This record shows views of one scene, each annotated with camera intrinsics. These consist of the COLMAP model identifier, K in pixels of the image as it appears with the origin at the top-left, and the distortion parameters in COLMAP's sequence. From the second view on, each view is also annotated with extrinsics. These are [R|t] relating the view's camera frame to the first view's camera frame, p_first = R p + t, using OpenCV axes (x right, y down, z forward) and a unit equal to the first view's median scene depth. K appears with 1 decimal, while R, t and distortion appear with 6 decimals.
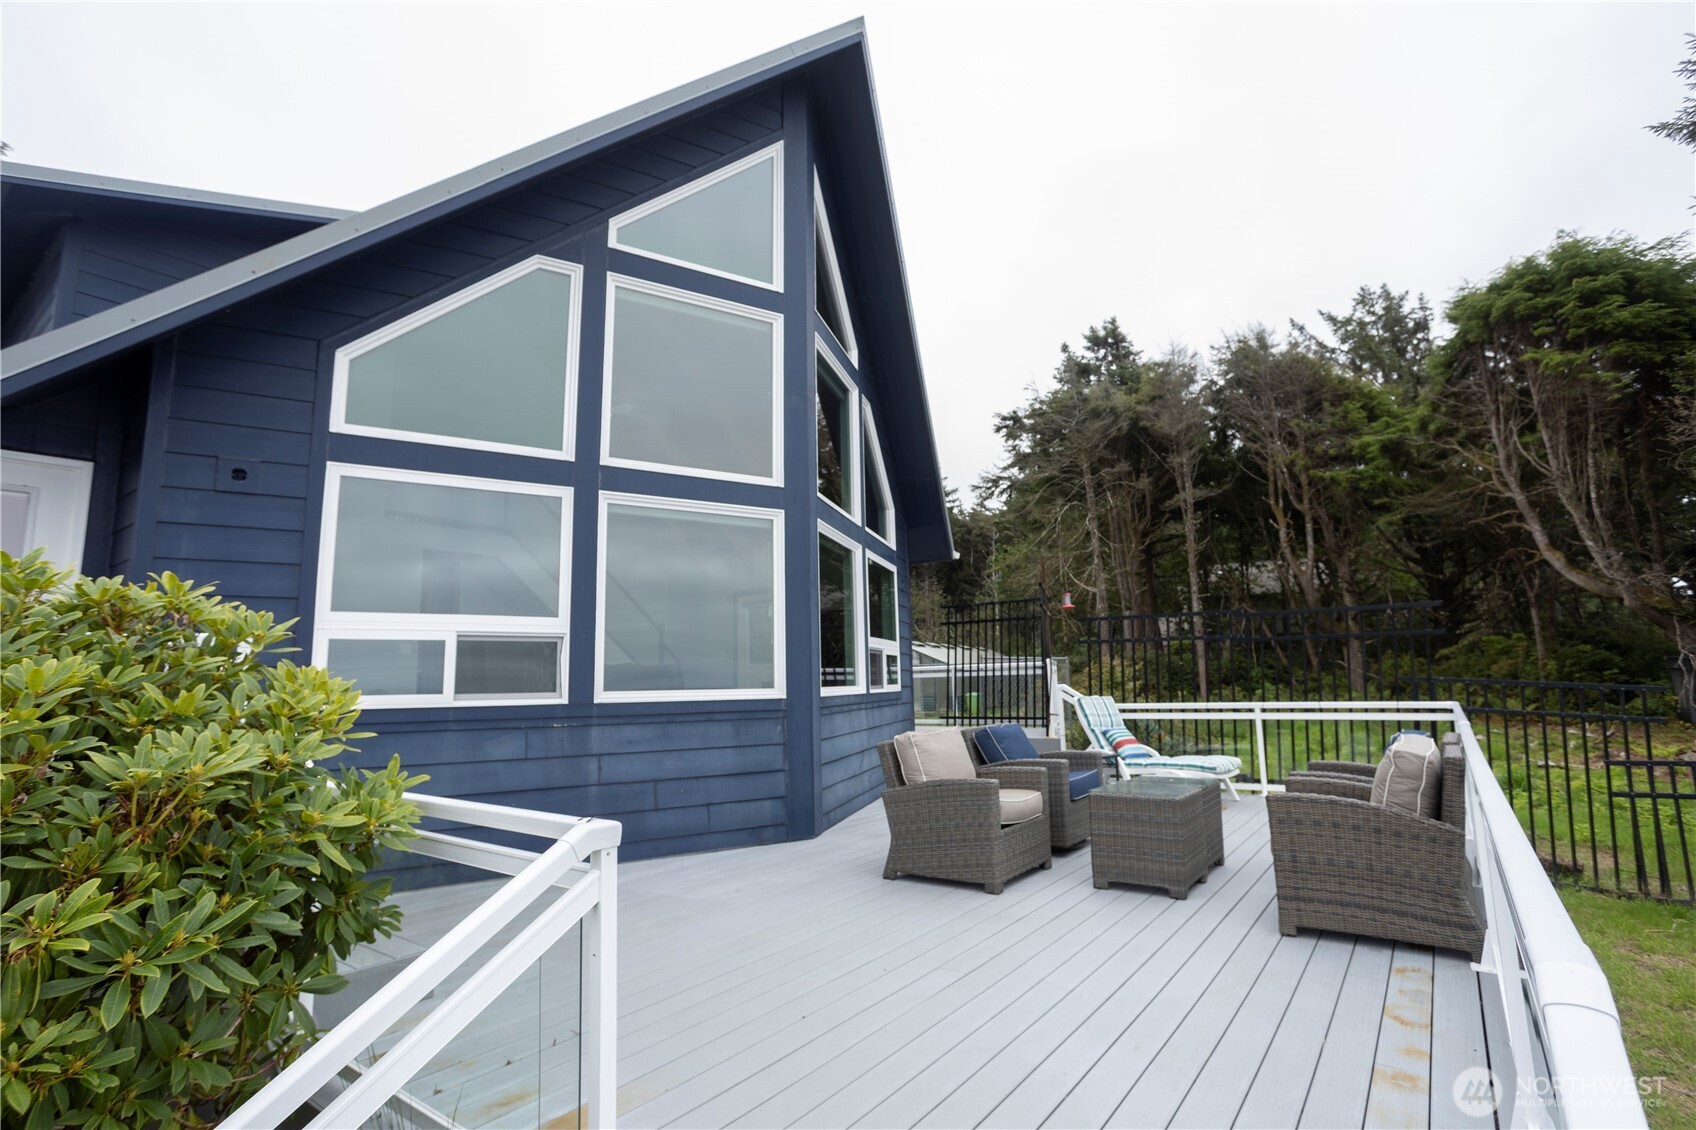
lens RADIAL K [[817.5, 0, 848.0], [0, 817.5, 565.0], [0, 0, 1]] dist [-0.025143, 0.019296]
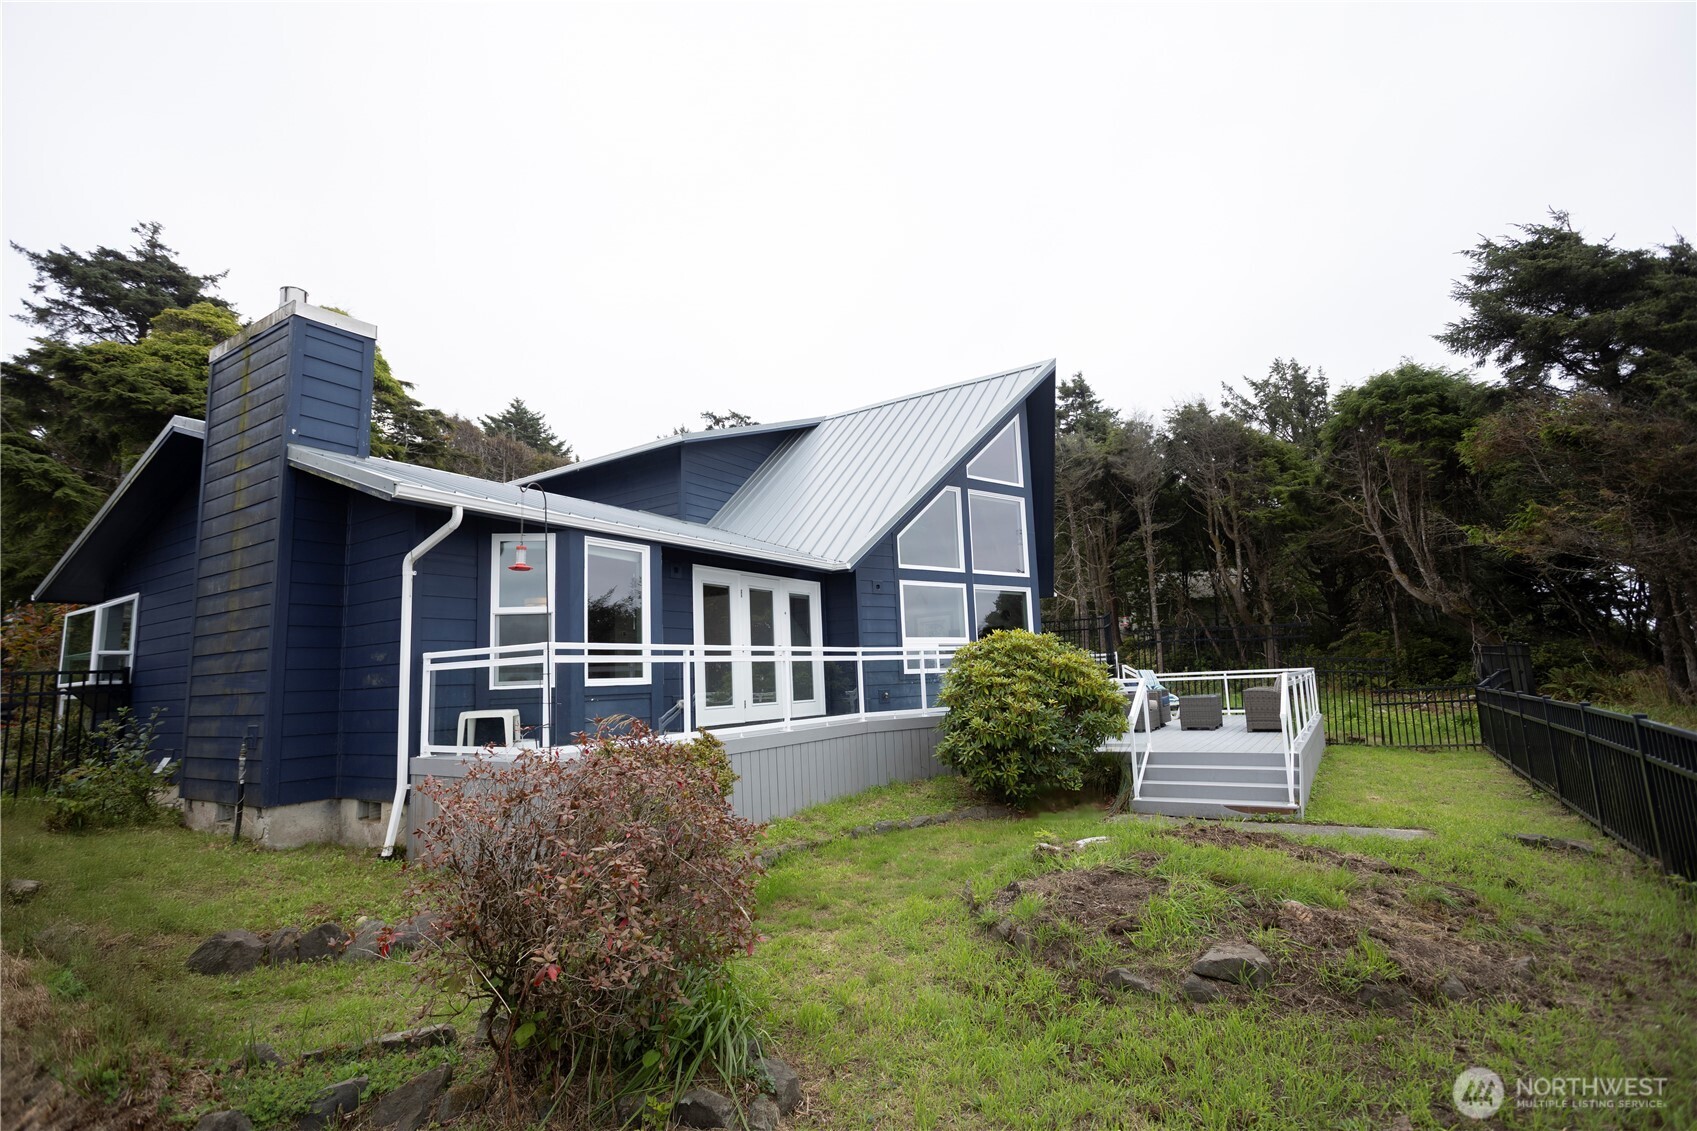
lens RADIAL K [[838.0, 0, 848.5], [0, 838.0, 565.5], [0, 0, 1]] dist [-0.002230, -0.000396]
pose [[0.996016, -0.007000, 0.088898, -0.186143], [0.006792, 0.999973, 0.002638, -0.032357], [-0.088914, -0.002024, 0.996037, -0.302299]]
